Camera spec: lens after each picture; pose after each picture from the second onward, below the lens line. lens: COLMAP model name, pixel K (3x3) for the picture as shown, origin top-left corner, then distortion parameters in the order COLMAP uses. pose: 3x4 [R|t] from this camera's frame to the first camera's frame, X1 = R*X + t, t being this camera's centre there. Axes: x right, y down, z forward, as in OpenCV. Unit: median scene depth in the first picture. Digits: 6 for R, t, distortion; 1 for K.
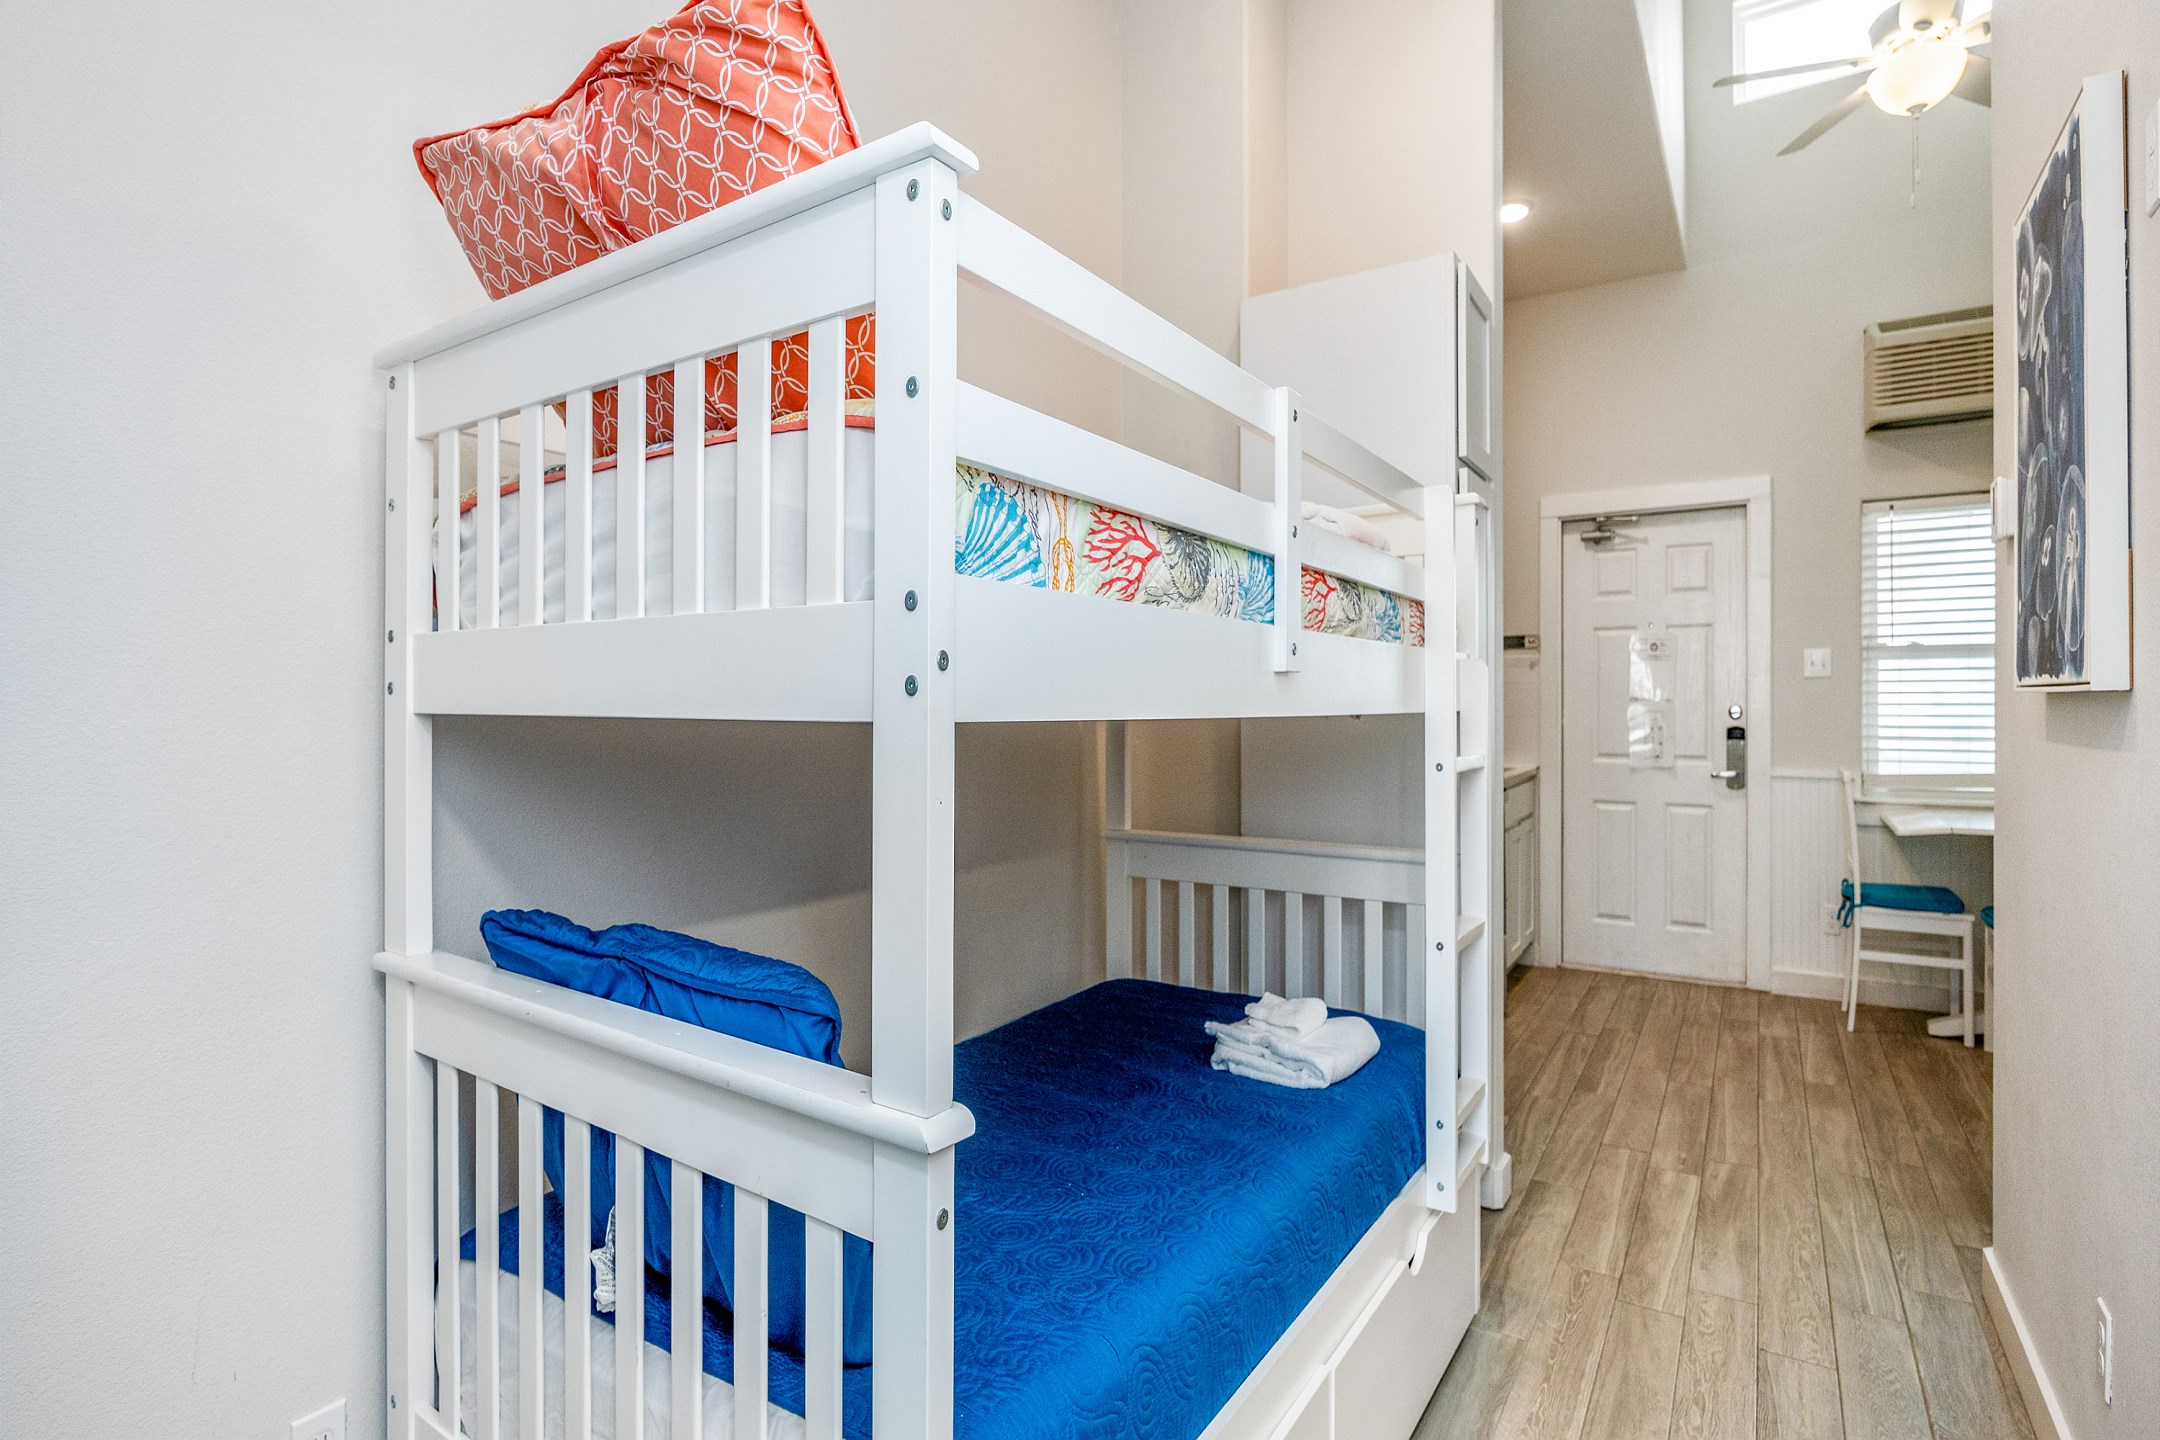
lens RADIAL K [[1029.9, 0, 1080.0], [0, 1029.9, 720.0], [0, 0, 1]] dist [-0.000607, -0.000146]
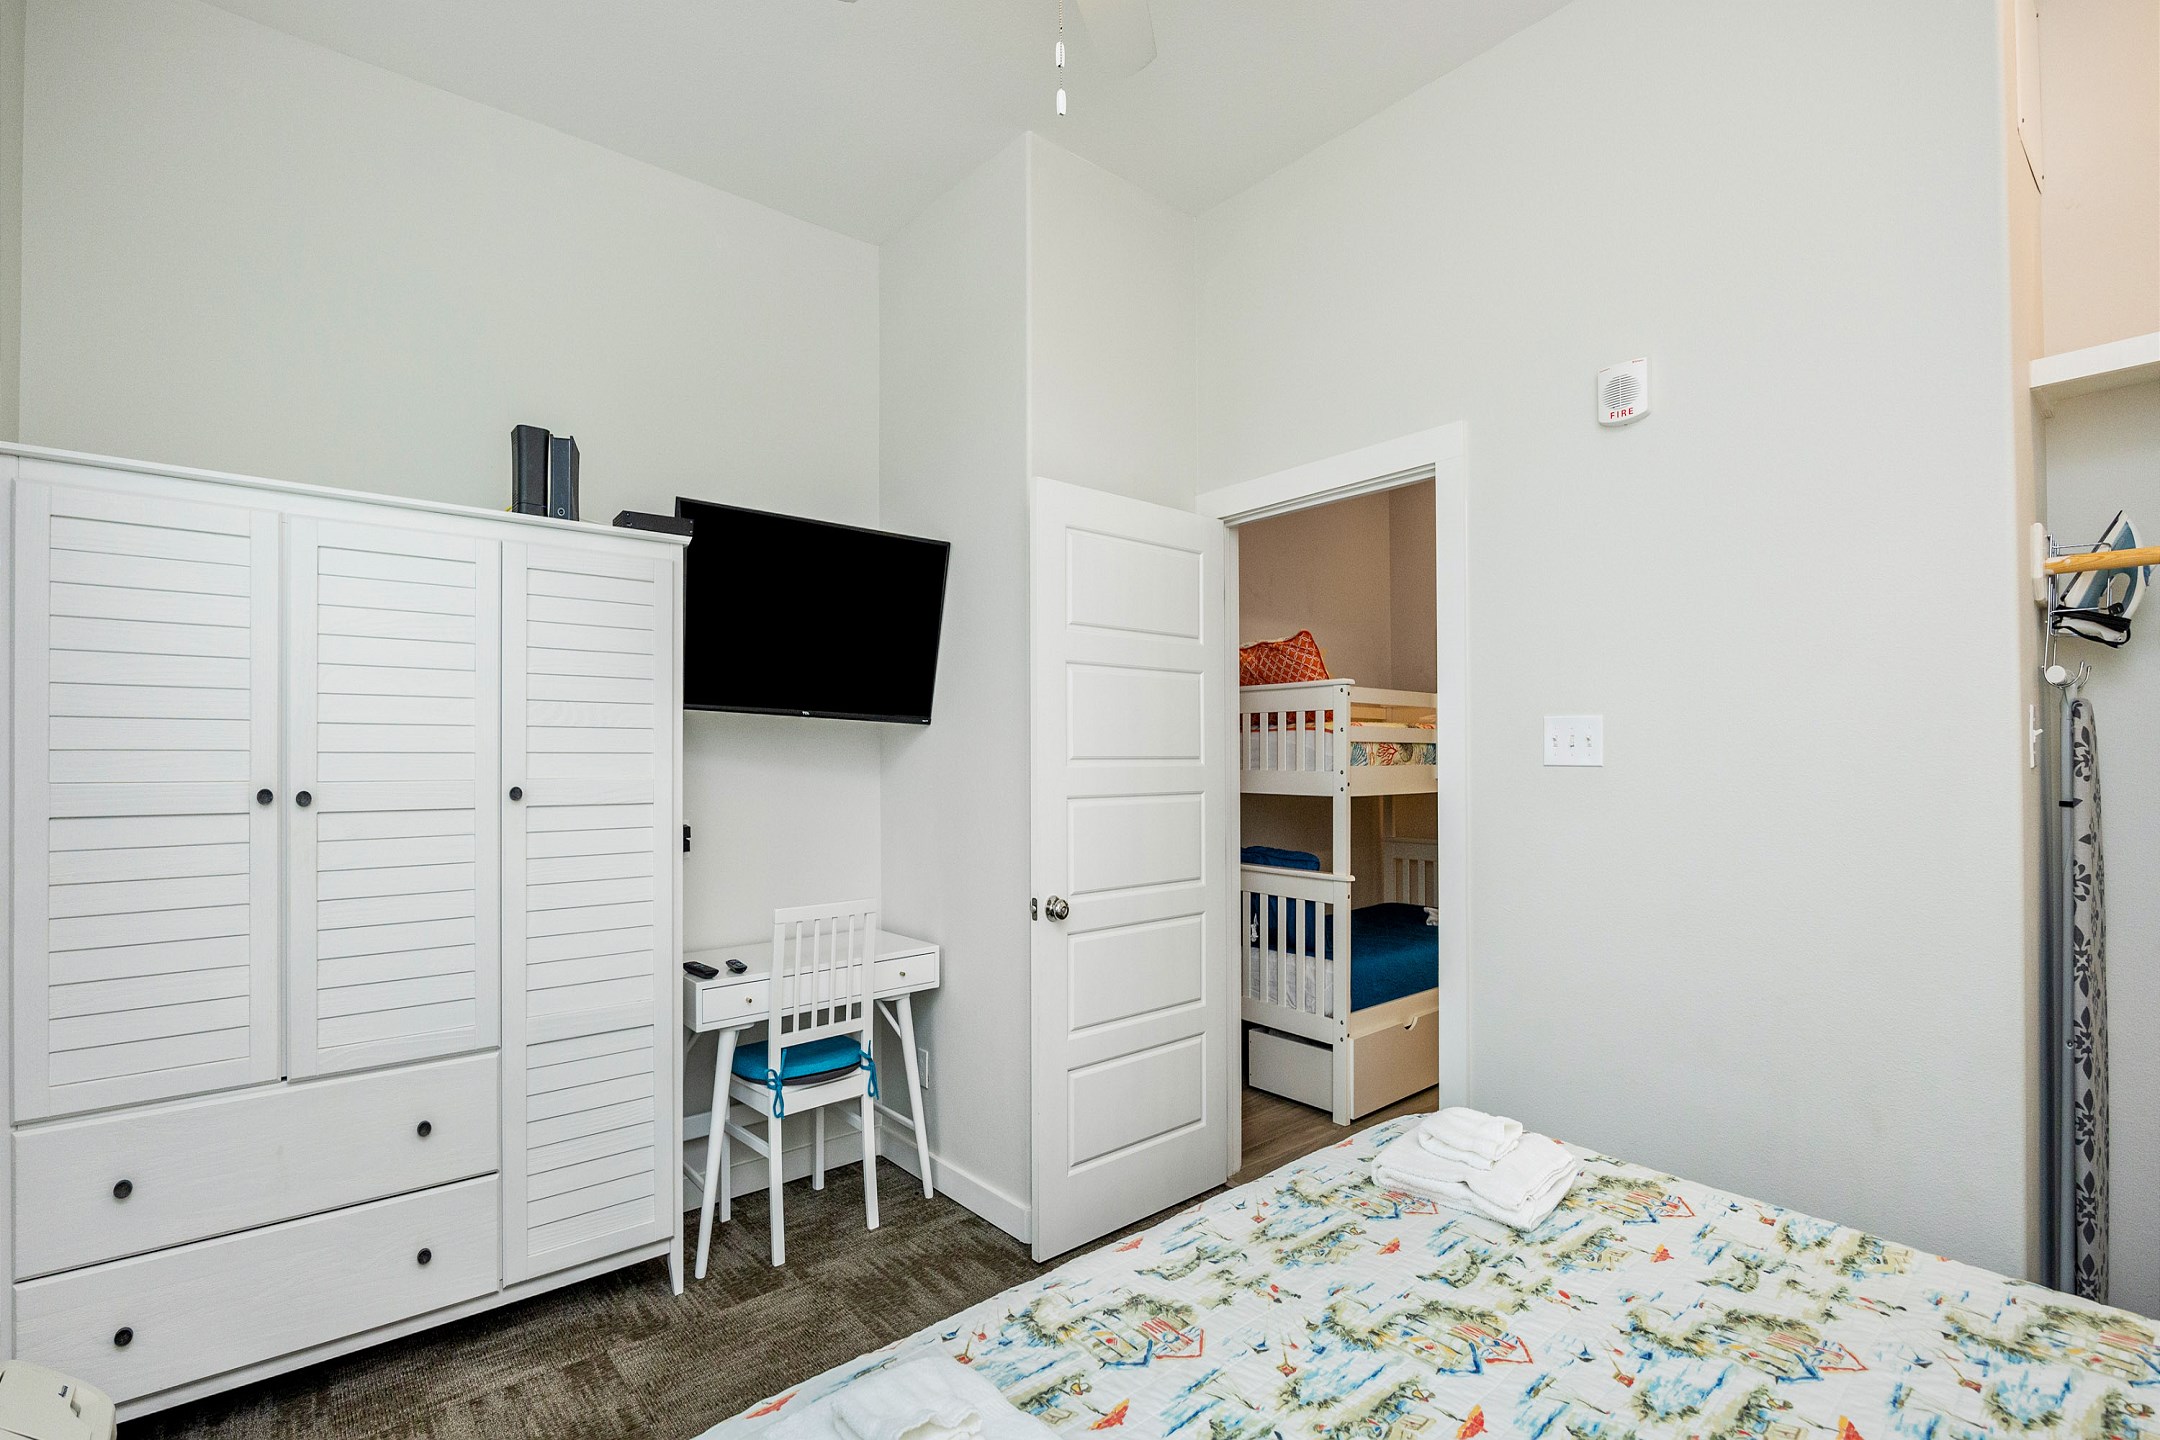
lens RADIAL K [[942.0, 0, 1080.1], [0, 942.0, 781.3], [0, 0, 1]] dist [0.000475, -0.004901]
pose [[0.959084, -0.000859, -0.283121, -0.040032], [0.004015, 0.999936, 0.010568, -0.058031], [0.283094, -0.011272, 0.959026, -1.734947]]
